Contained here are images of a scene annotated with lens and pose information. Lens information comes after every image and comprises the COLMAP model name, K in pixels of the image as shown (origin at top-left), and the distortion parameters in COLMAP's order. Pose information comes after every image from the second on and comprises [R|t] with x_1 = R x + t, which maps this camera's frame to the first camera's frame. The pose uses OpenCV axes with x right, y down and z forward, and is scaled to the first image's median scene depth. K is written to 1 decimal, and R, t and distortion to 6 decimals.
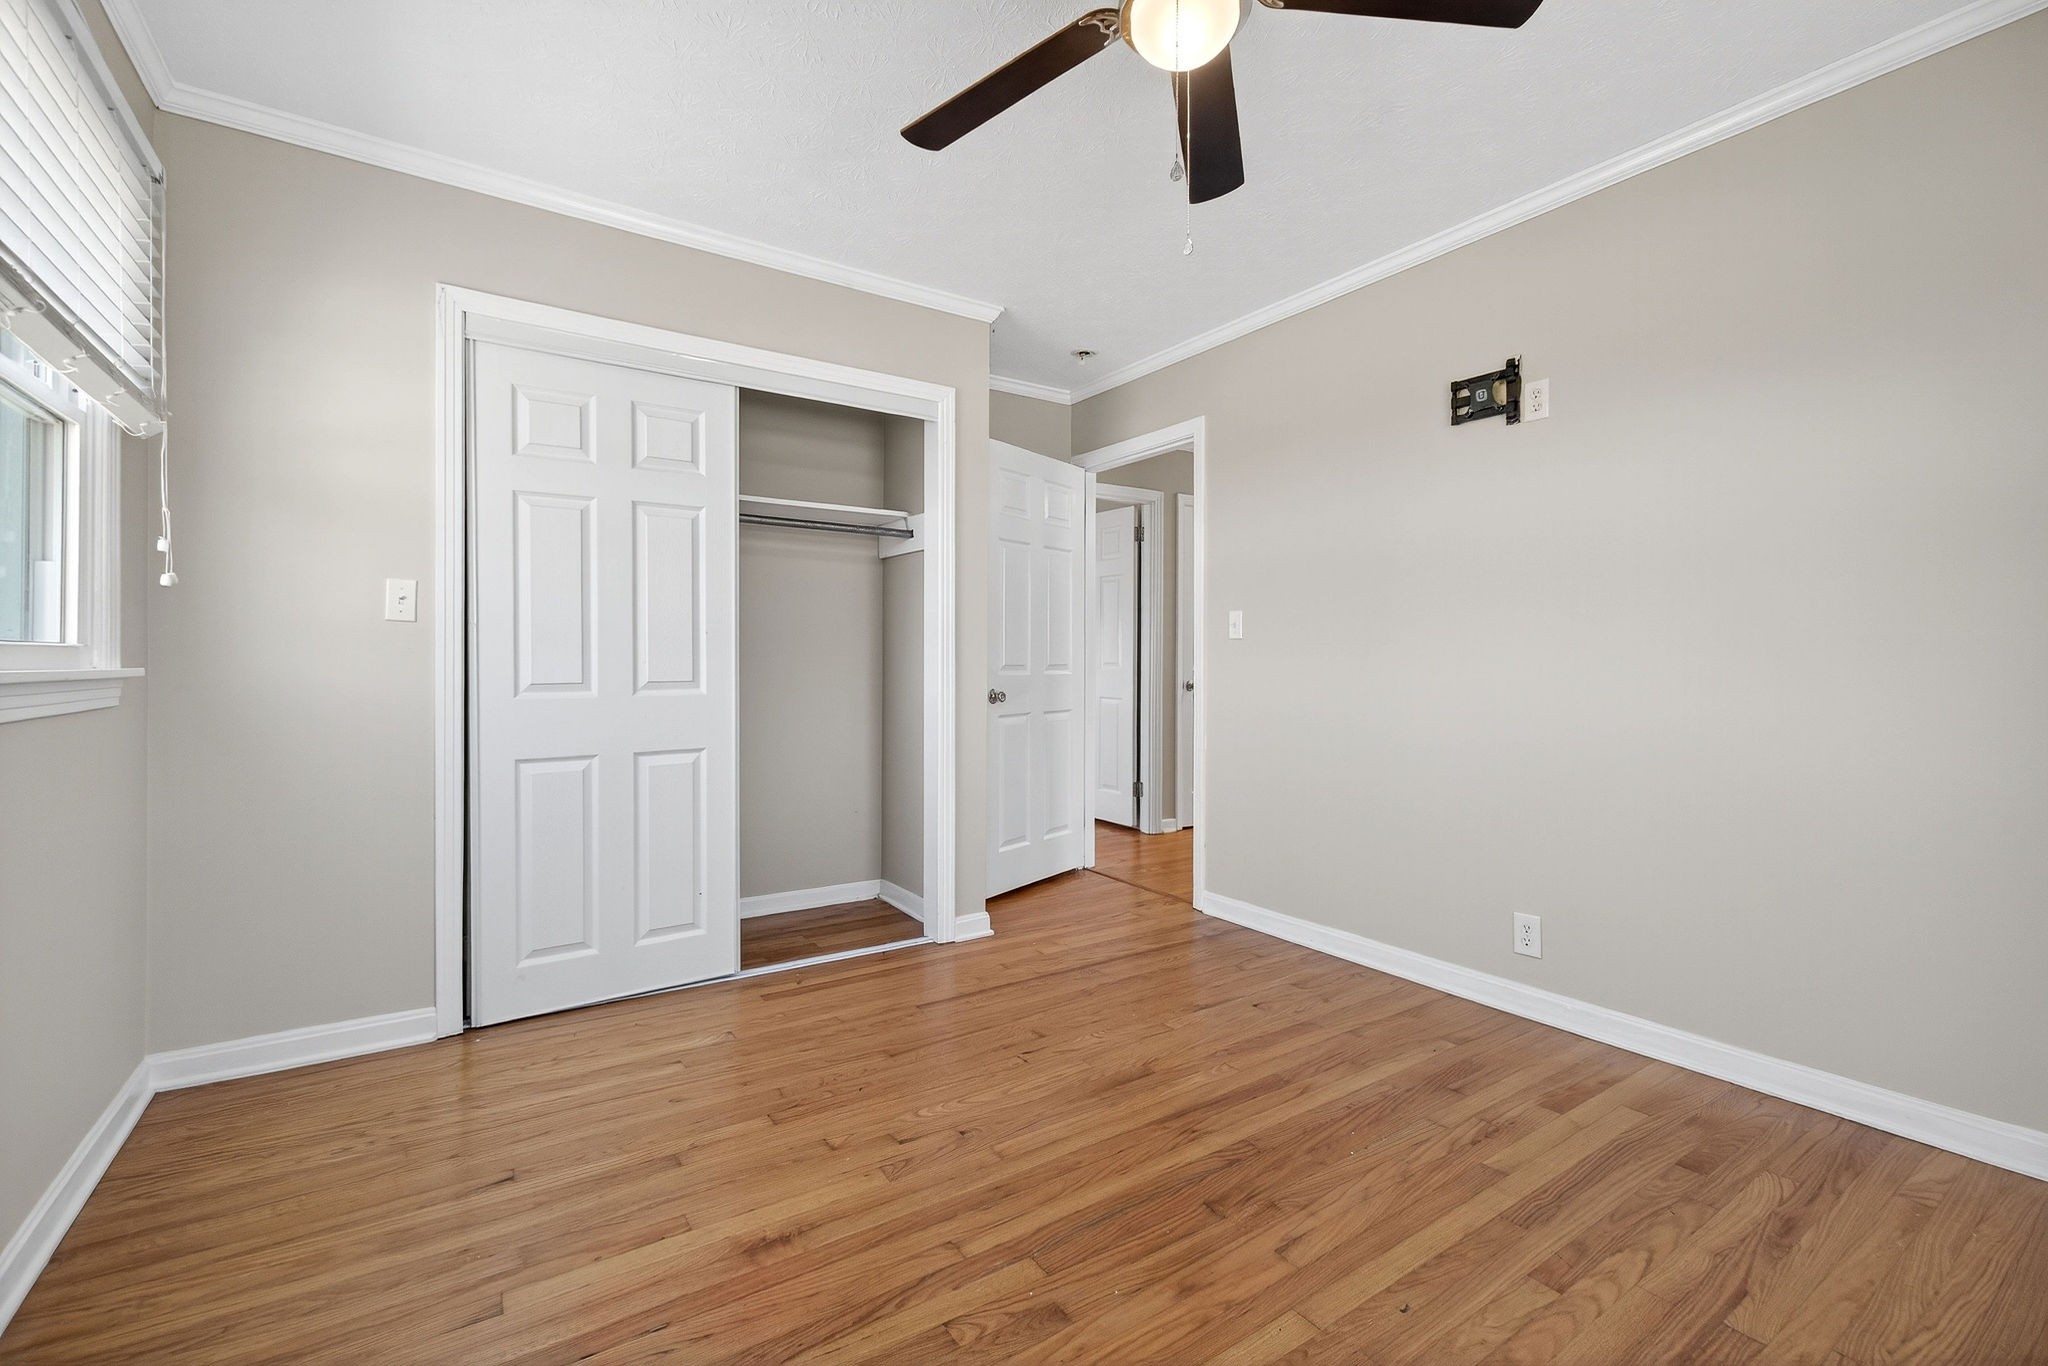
lens RADIAL K [[883.5, 0, 1034.9], [0, 883.5, 679.4], [0, 0, 1]] dist [0.003477, 0.000145]
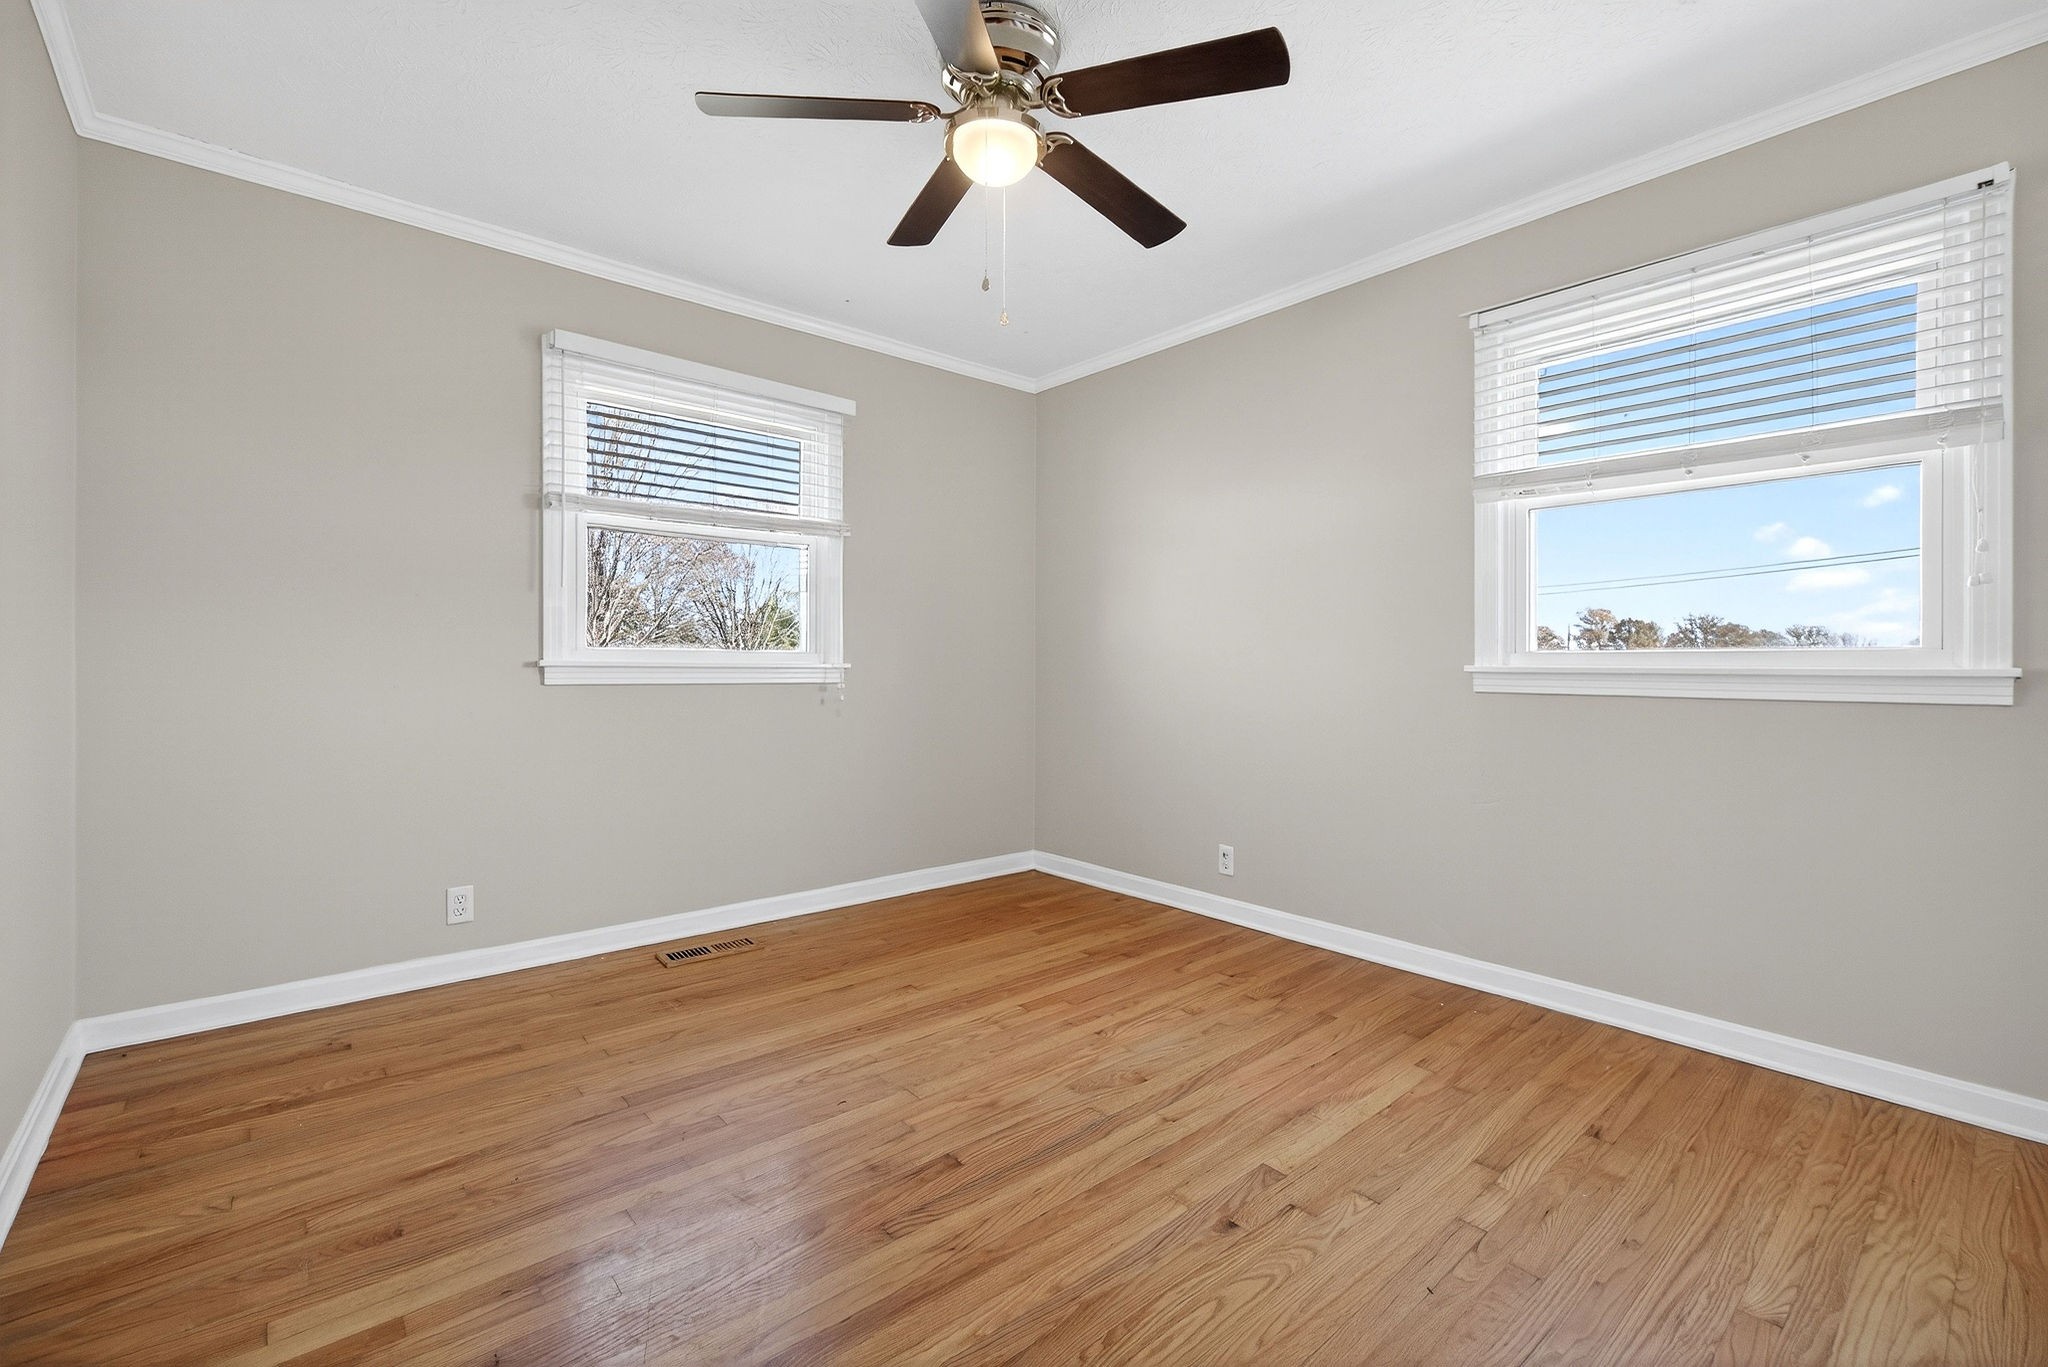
lens RADIAL K [[883.5, 0, 1038.9], [0, 883.5, 678.2], [0, 0, 1]] dist [0.003477, 0.000145]
pose [[-0.991660, -0.011071, -0.128404, 0.236929], [-0.013548, 0.999738, 0.018431, -0.013165], [0.128167, 0.020017, -0.991551, 1.993847]]
